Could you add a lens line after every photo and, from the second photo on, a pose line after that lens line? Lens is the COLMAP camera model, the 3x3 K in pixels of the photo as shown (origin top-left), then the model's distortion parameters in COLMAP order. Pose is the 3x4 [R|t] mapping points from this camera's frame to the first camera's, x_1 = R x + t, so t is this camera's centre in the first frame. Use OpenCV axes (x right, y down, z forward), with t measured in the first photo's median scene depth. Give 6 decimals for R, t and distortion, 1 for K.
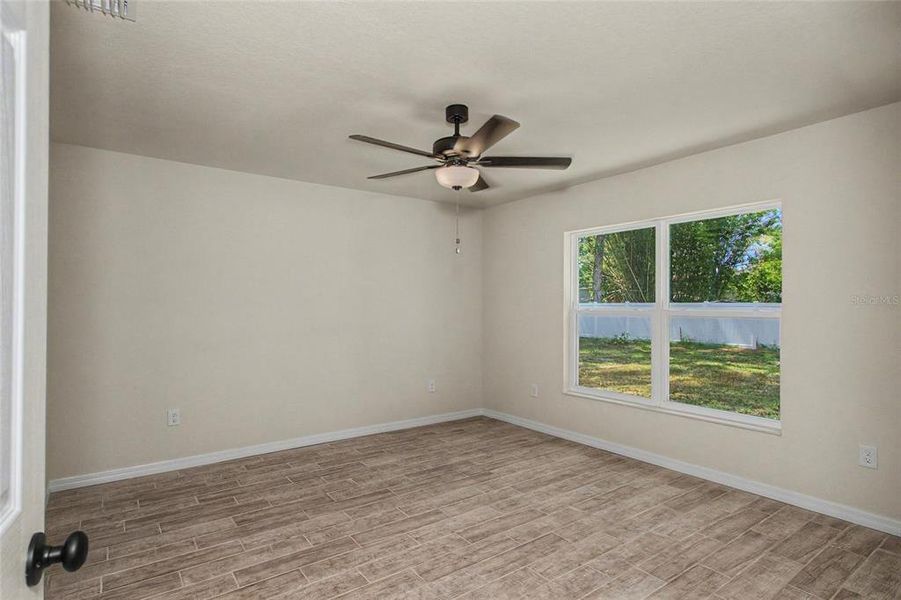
lens RADIAL K [[453.1, 0, 446.1], [0, 453.1, 301.1], [0, 0, 1]] dist [-0.001137, 0.000229]
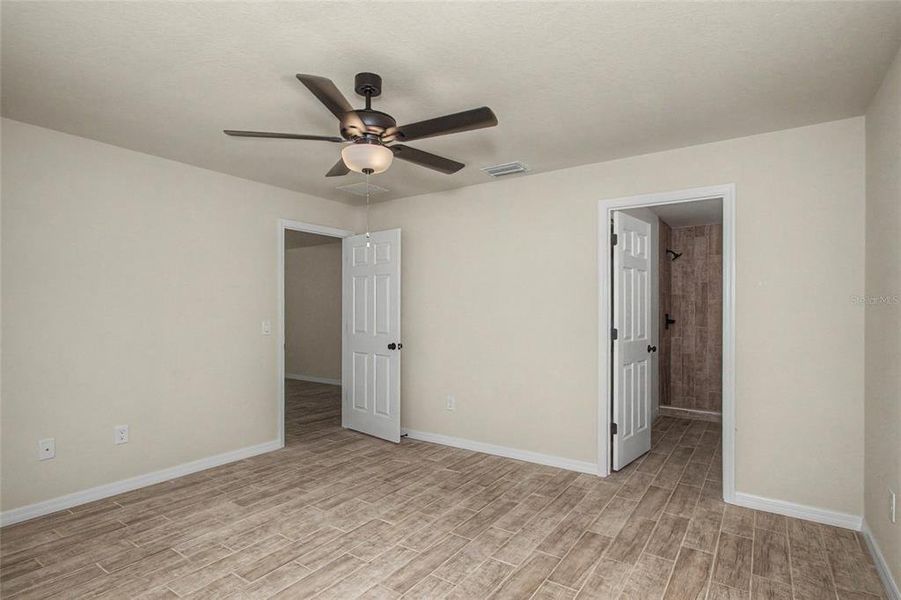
lens RADIAL K [[469.3, 0, 452.1], [0, 469.3, 306.2], [0, 0, 1]] dist [-0.003397, 0.001901]
pose [[-0.938506, -0.004317, -0.345235, 0.165888], [0.001257, 0.999872, -0.015920, 0.015155], [0.345260, -0.015375, -0.938381, 1.727905]]
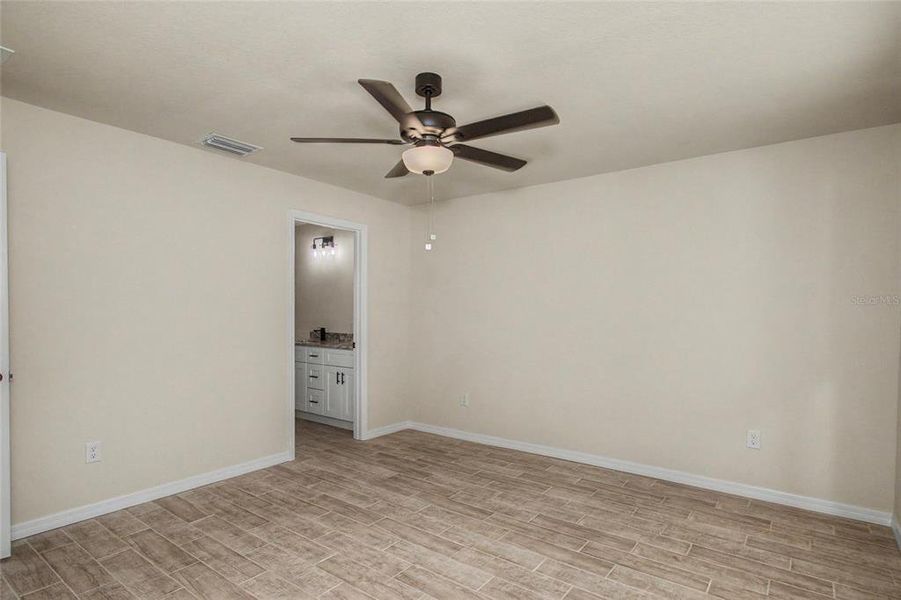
lens RADIAL K [[469.3, 0, 452.1], [0, 469.3, 306.2], [0, 0, 1]] dist [-0.003397, 0.001901]
pose [[0.310539, -0.011332, -0.950493, 0.820164], [0.003443, 0.999936, -0.010797, 0.013692], [0.950554, 0.000081, 0.310558, 0.700343]]
